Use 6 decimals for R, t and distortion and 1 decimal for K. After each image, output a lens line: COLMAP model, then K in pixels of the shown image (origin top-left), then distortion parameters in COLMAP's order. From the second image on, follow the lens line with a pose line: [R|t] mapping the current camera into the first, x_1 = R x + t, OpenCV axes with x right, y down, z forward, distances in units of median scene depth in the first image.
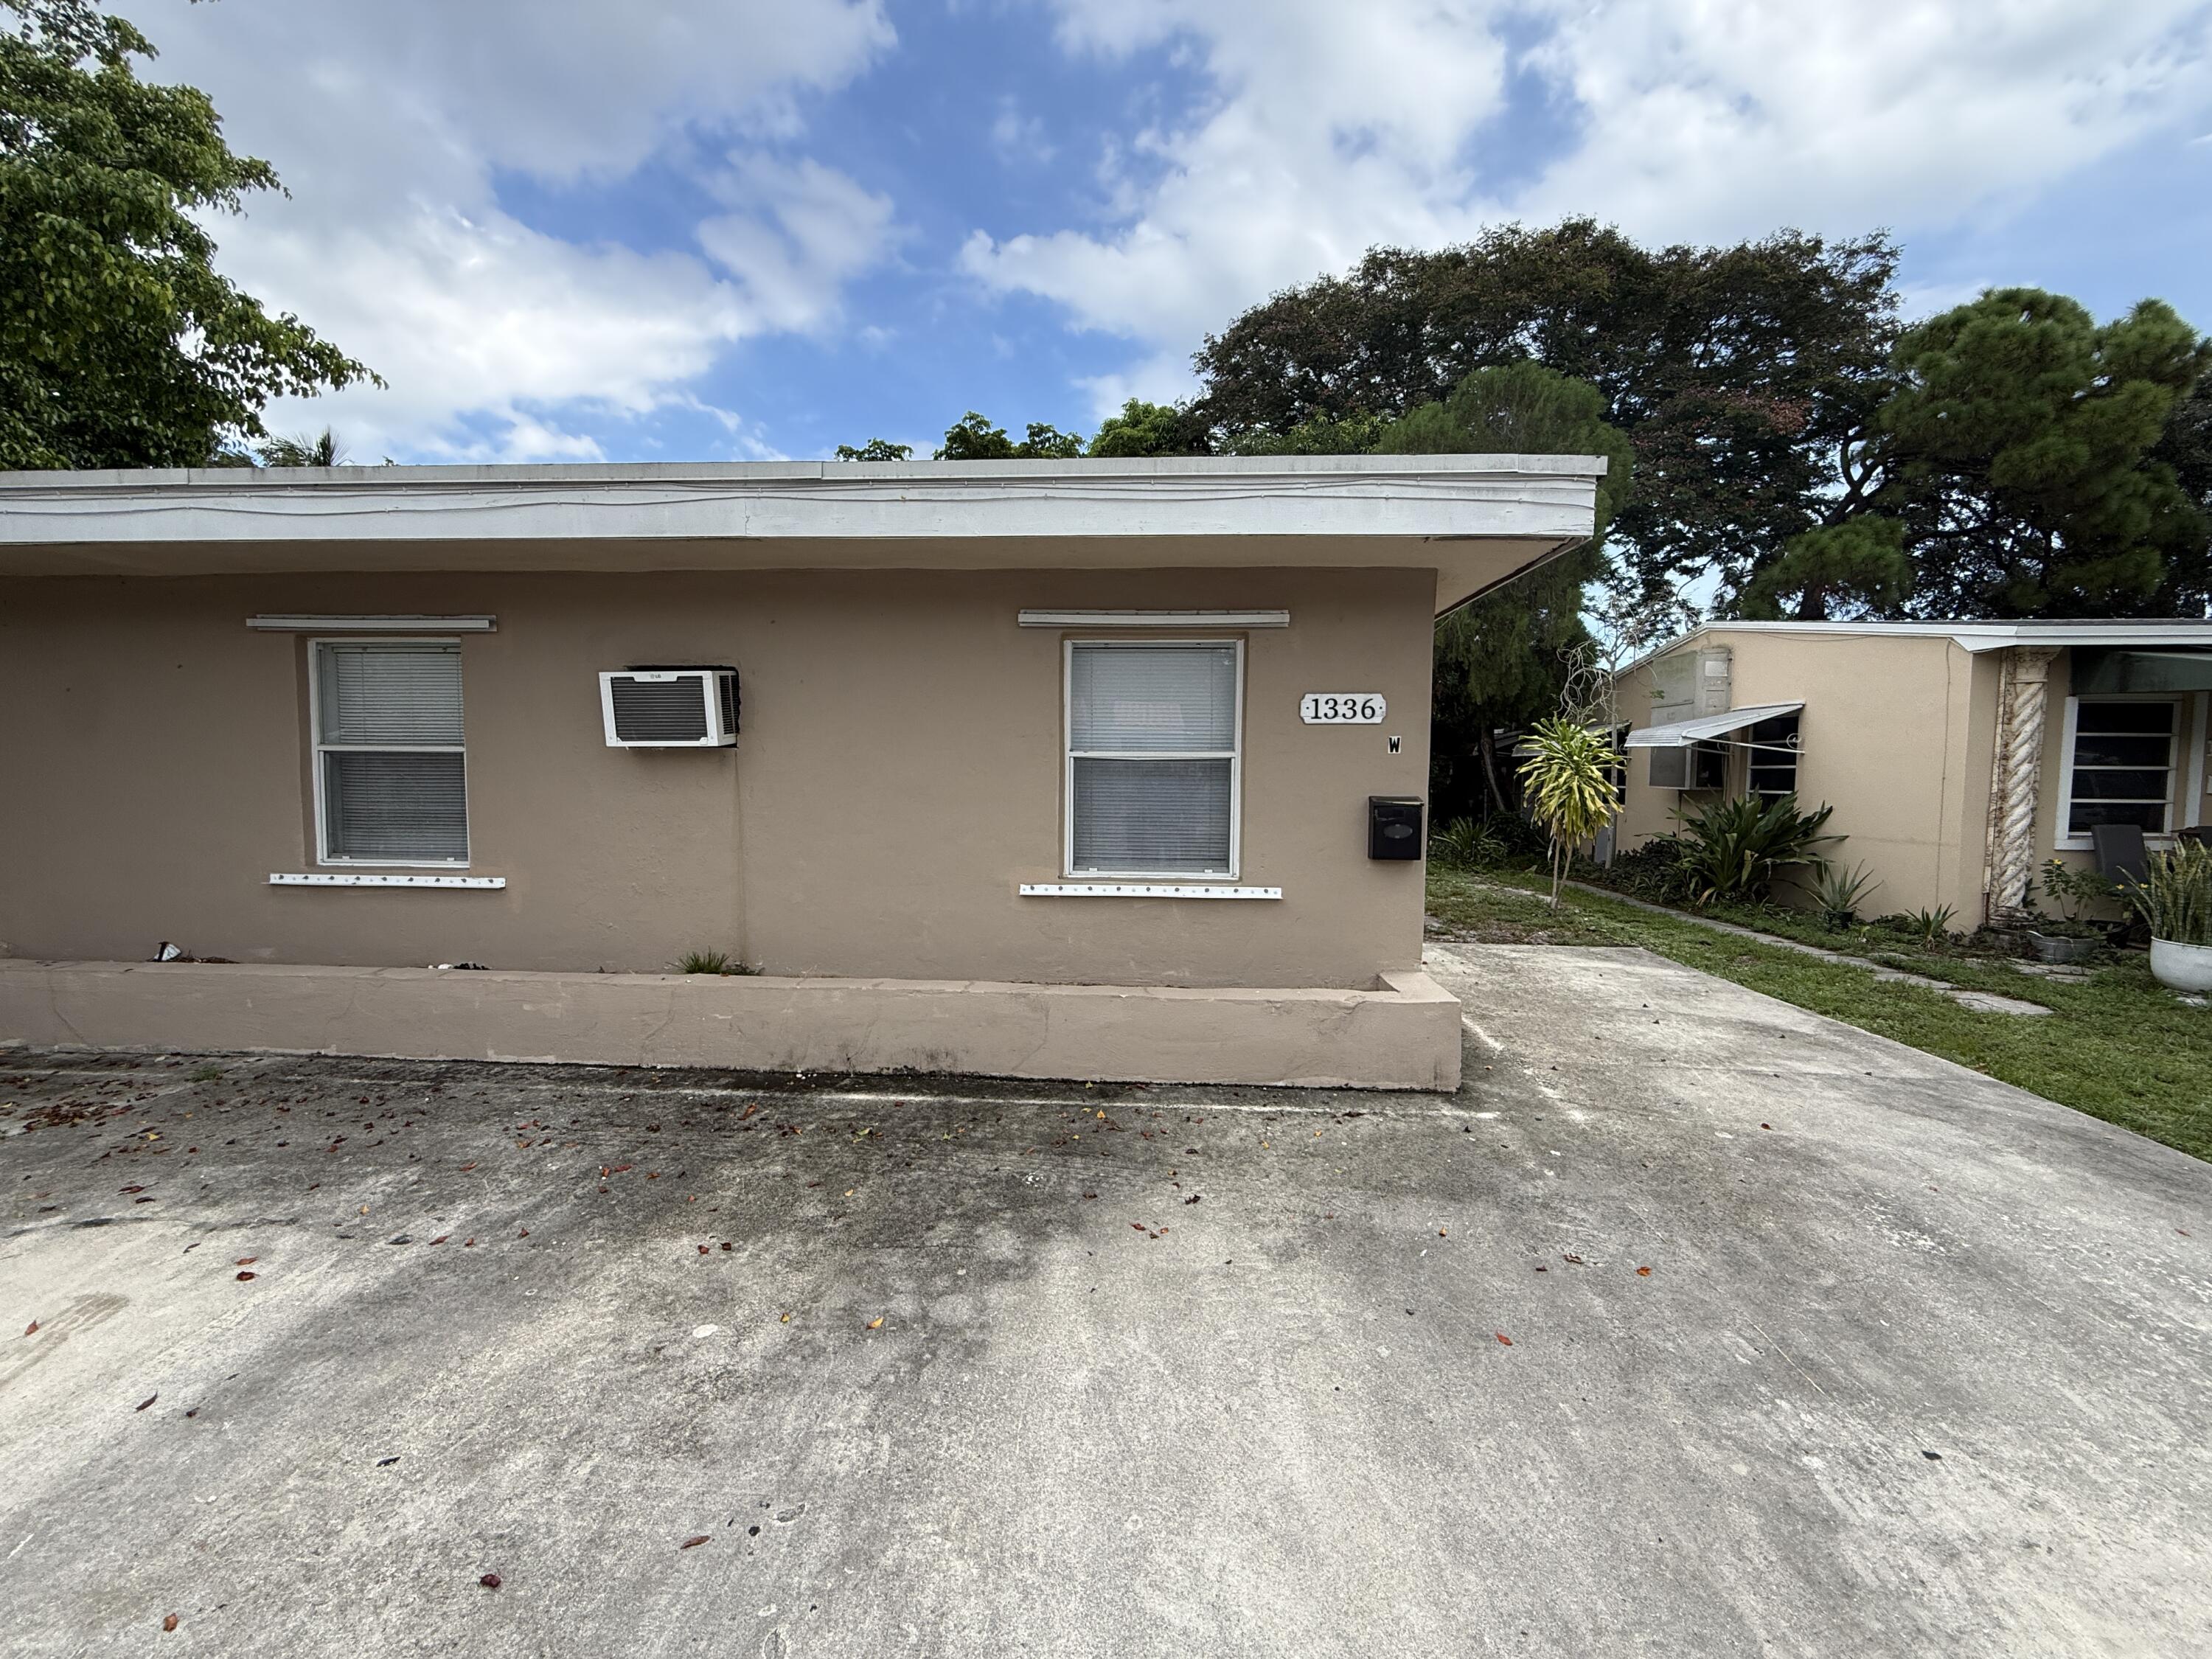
lens RADIAL K [[882.5, 0, 1099.5], [0, 882.5, 825.2], [0, 0, 1]] dist [0.001332, -0.000188]
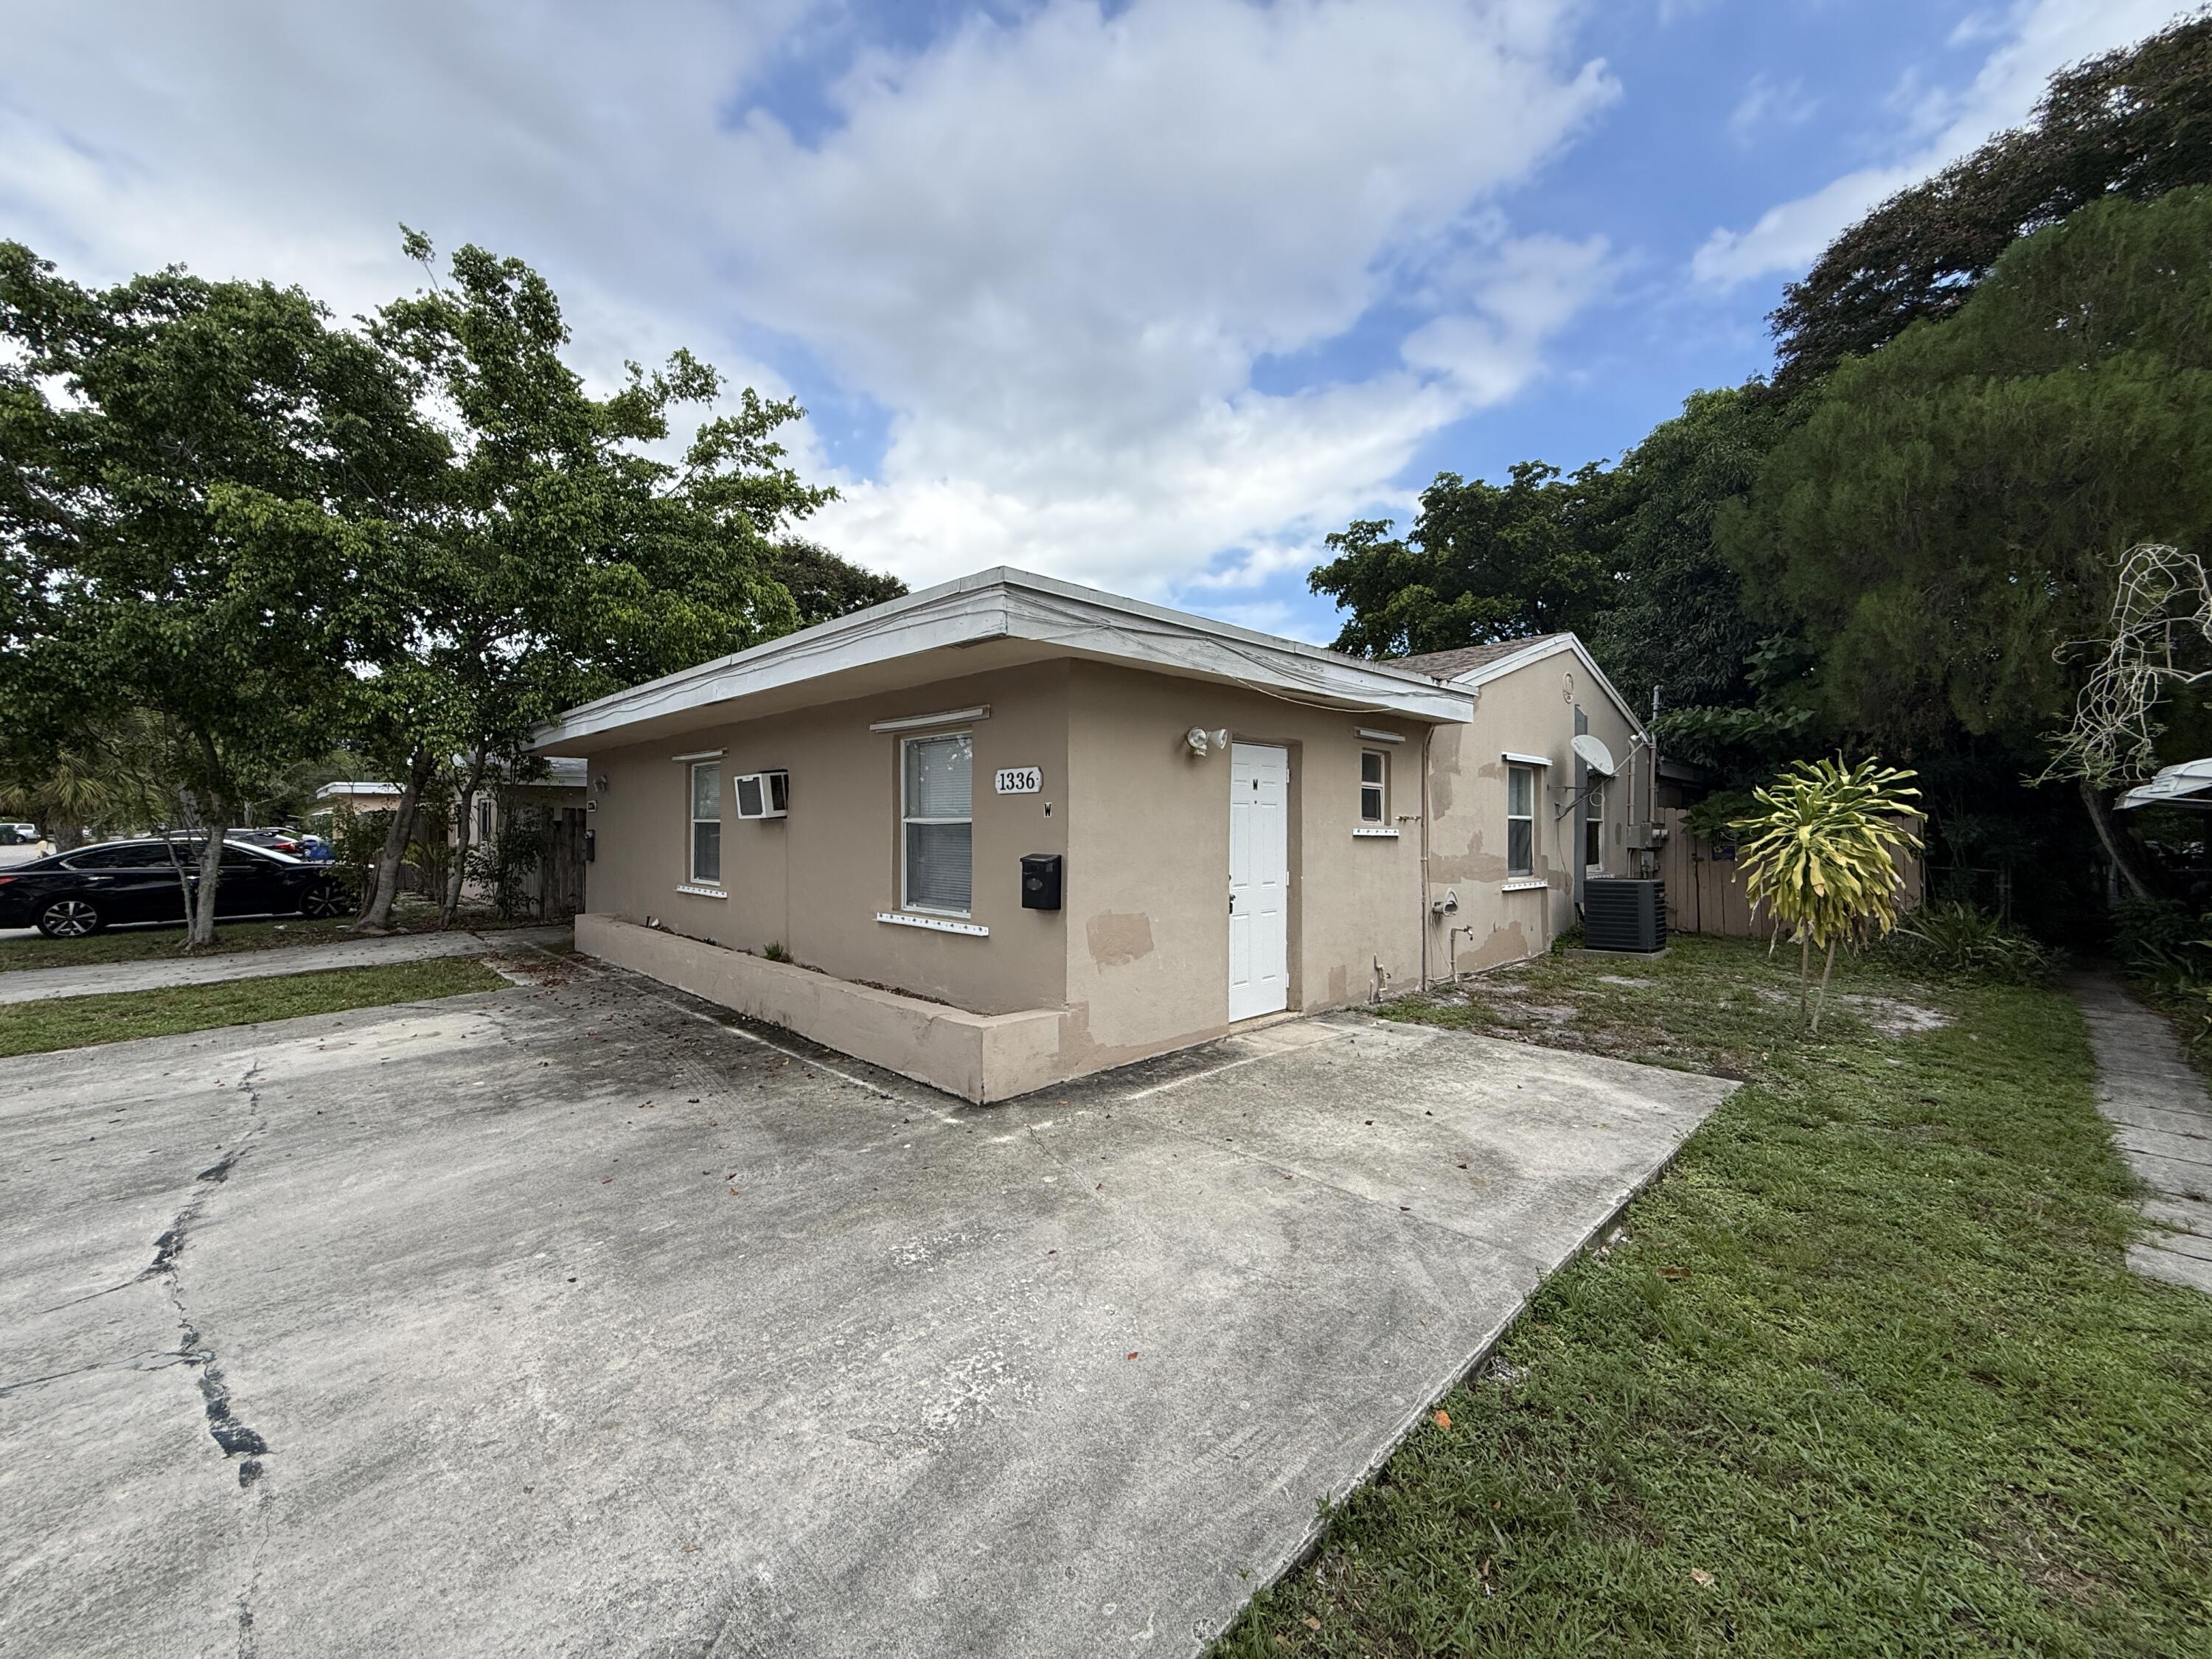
lens RADIAL K [[882.5, 0, 1099.5], [0, 882.5, 825.2], [0, 0, 1]] dist [0.001332, -0.000188]
pose [[0.739548, -0.006666, -0.673071, 1.357802], [-0.041631, 0.997584, -0.055623, -0.010966], [0.671815, 0.069156, 0.737483, 0.222855]]
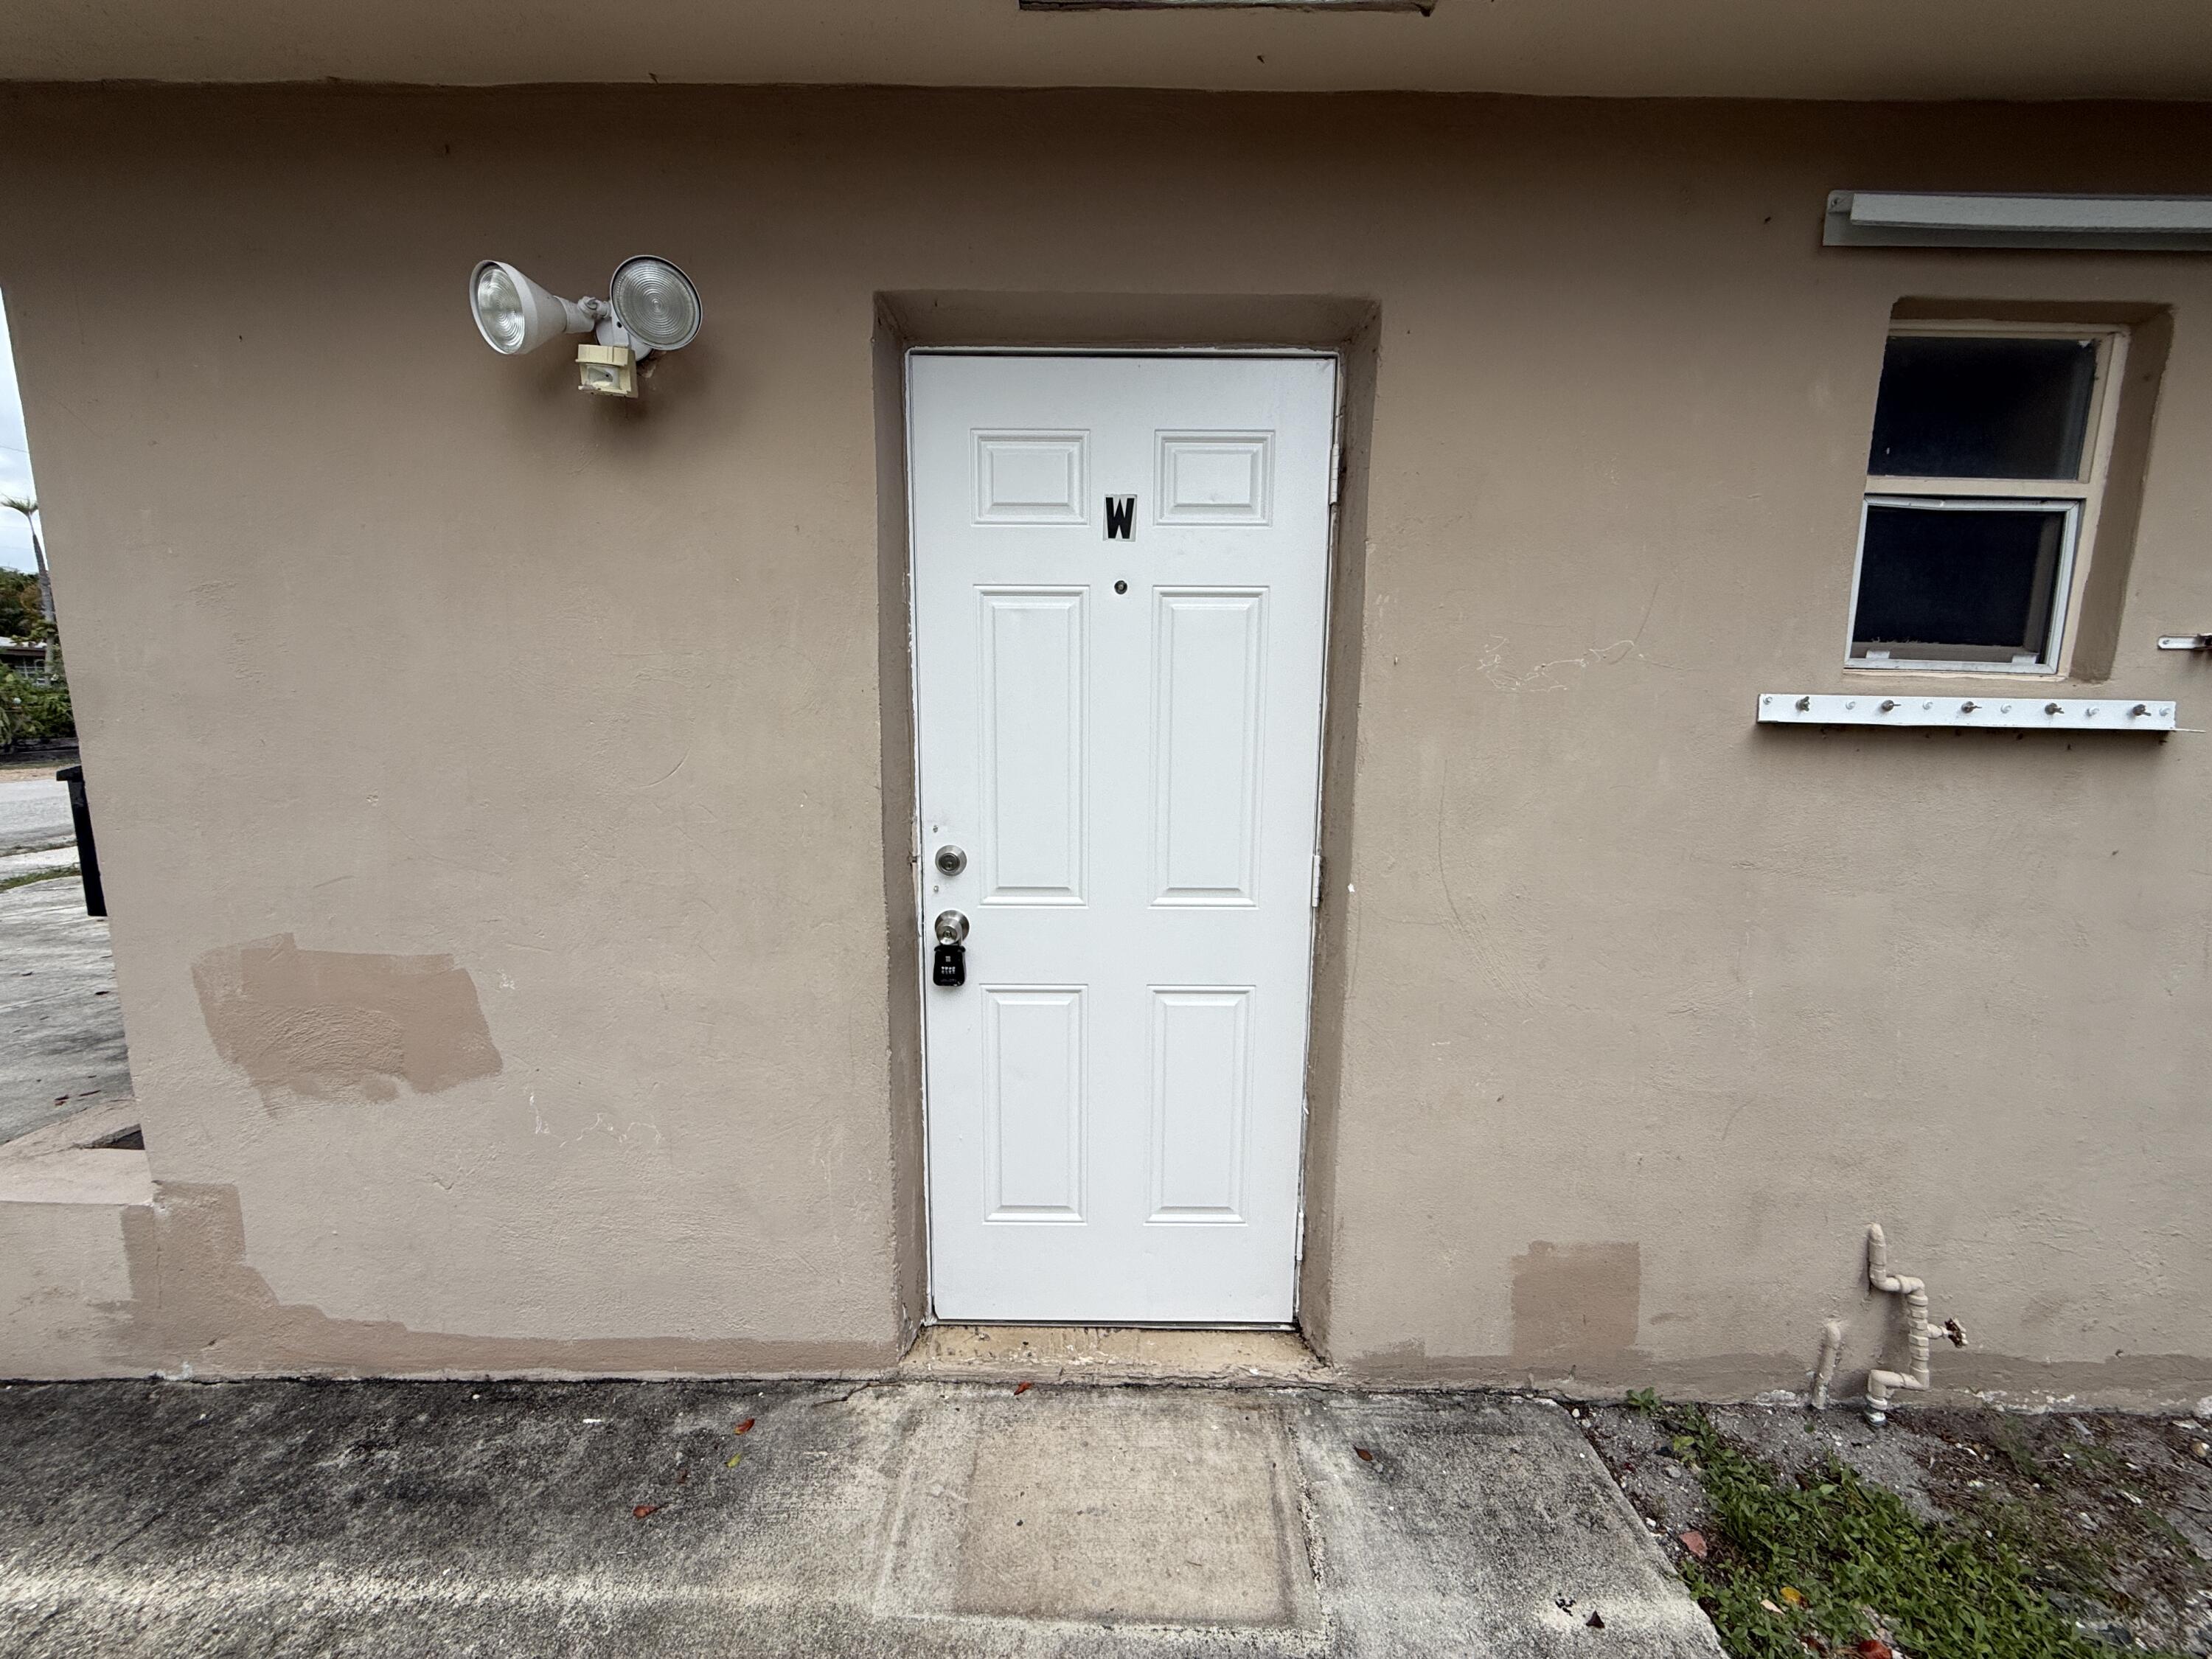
lens RADIAL K [[882.5, 0, 1099.5], [0, 882.5, 825.2], [0, 0, 1]] dist [0.001332, -0.000188]
pose [[0.060562, 0.141037, -0.988150, 0.896792], [-0.073496, 0.987910, 0.136498, -0.102347], [0.995455, 0.064359, 0.070195, 1.637887]]
